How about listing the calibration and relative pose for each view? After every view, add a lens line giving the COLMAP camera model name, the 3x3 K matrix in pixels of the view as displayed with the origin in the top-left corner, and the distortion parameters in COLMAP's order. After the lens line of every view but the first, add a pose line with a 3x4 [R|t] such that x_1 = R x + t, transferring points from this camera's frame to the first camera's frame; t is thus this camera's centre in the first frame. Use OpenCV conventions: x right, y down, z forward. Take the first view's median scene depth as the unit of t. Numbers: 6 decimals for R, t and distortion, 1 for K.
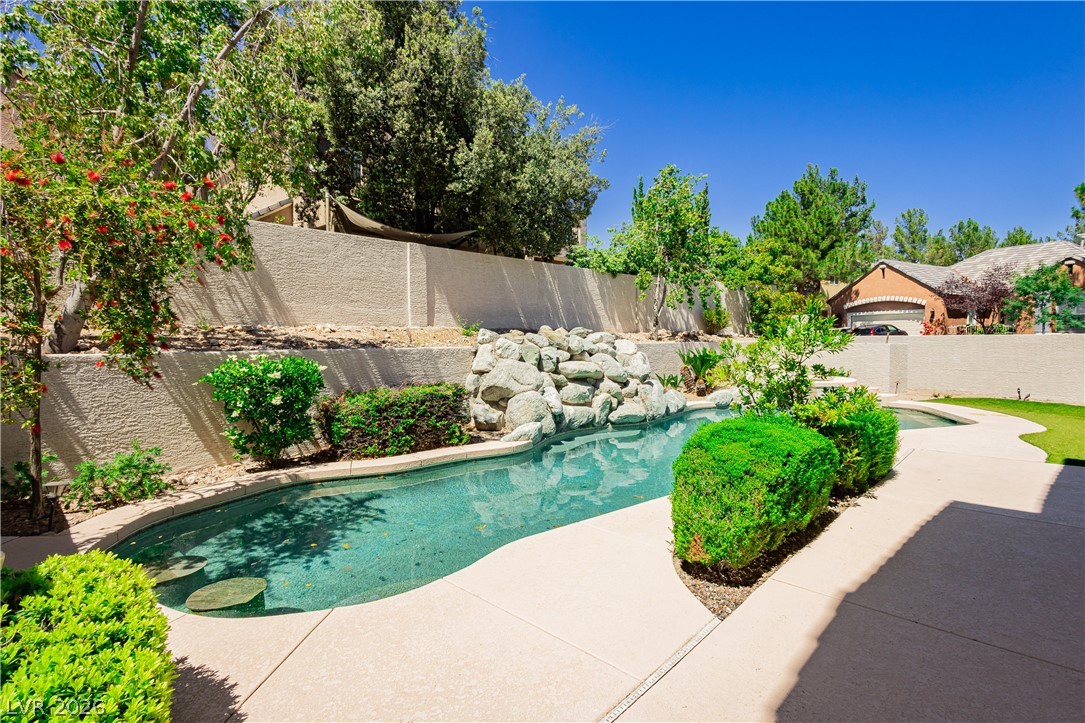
lens RADIAL K [[533.7, 0, 550.5], [0, 533.7, 359.8], [0, 0, 1]] dist [0.000157, -0.000026]
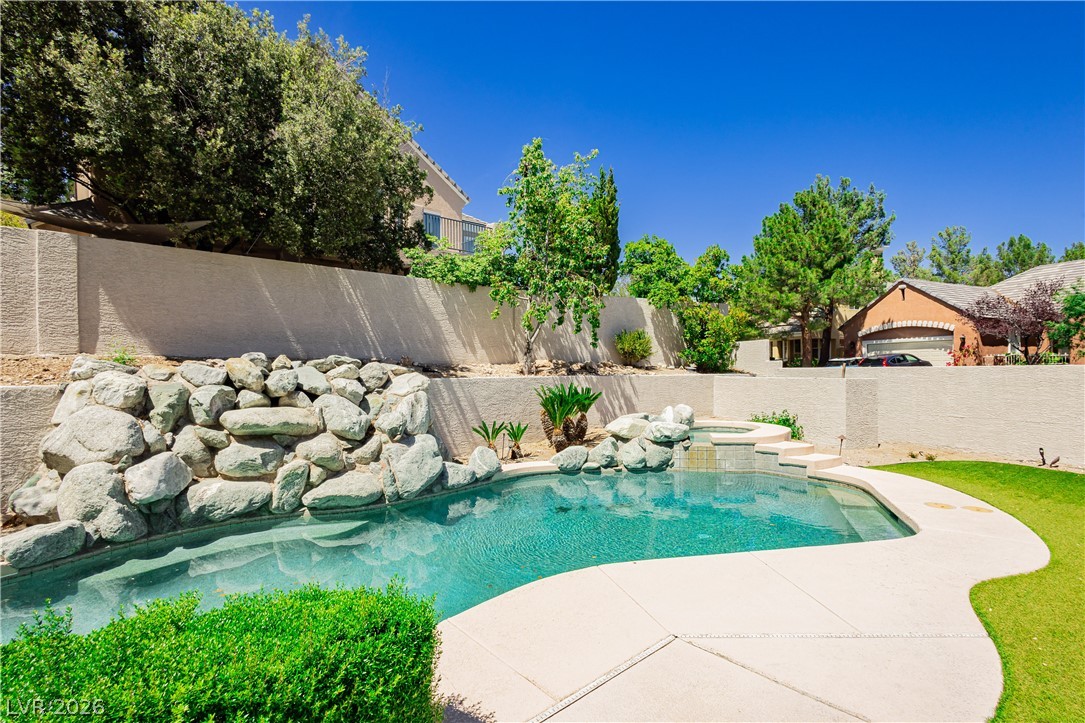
lens RADIAL K [[506.4, 0, 561.7], [0, 506.4, 374.9], [0, 0, 1]] dist [0.009547, -0.002460]
pose [[0.996152, 0.000695, -0.087635, 0.258202], [-0.003302, 0.999556, -0.029608, -0.011191], [0.087576, 0.029783, 0.995713, 0.243008]]
